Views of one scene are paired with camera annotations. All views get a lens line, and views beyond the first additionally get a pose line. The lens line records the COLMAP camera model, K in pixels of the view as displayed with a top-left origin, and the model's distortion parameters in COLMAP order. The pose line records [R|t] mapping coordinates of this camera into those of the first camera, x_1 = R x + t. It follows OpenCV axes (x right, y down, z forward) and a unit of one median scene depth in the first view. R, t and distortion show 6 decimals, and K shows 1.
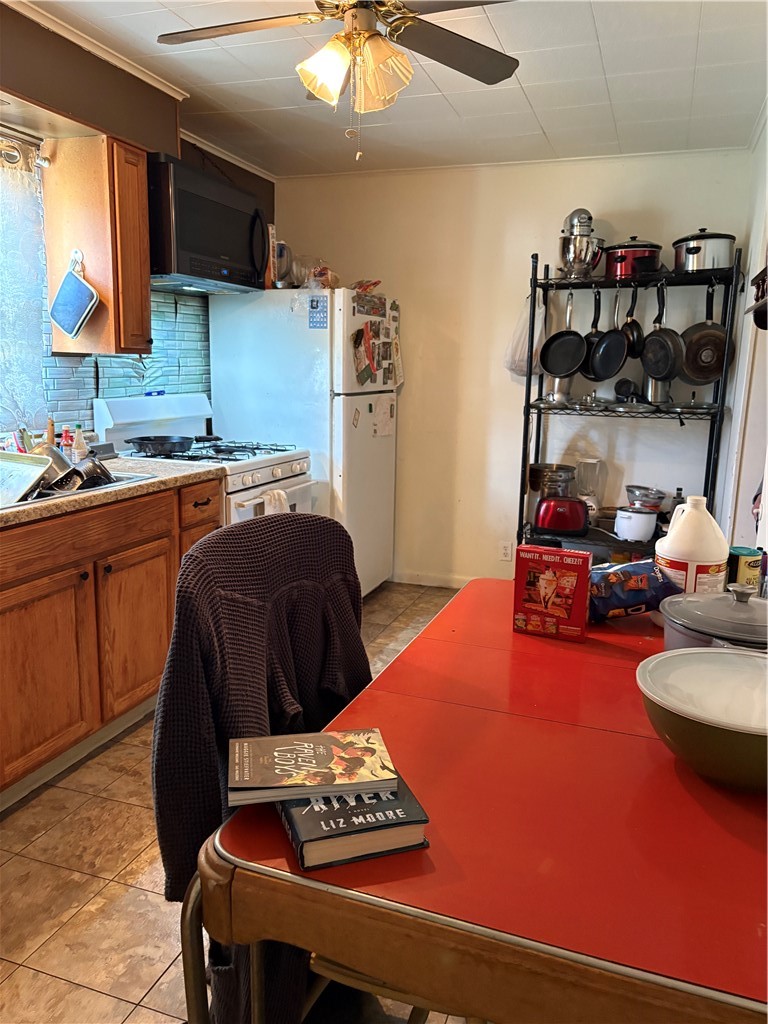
lens RADIAL K [[773.1, 0, 381.0], [0, 773.1, 512.1], [0, 0, 1]] dist [0.015798, -0.017348]
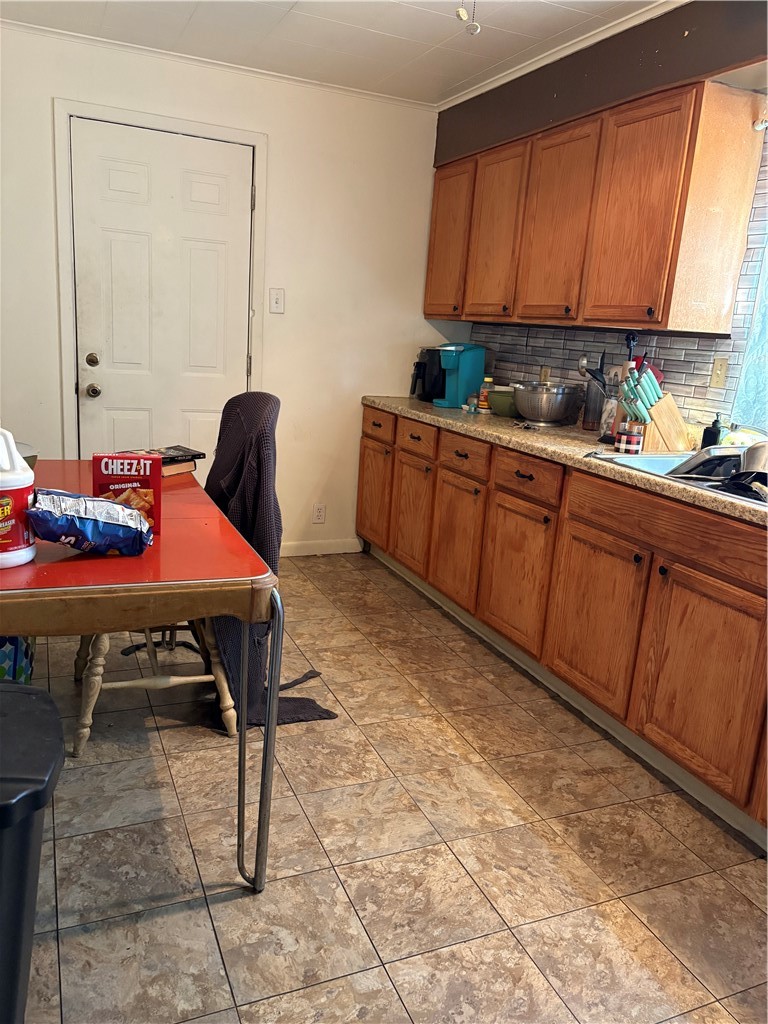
lens RADIAL K [[773.1, 0, 380.6], [0, 773.1, 512.7], [0, 0, 1]] dist [0.015798, -0.017348]
pose [[-0.728138, 0.087019, -0.679884, 0.526469], [-0.212898, 0.914135, 0.345009, -0.245125], [0.651528, 0.395960, -0.647090, 1.443939]]
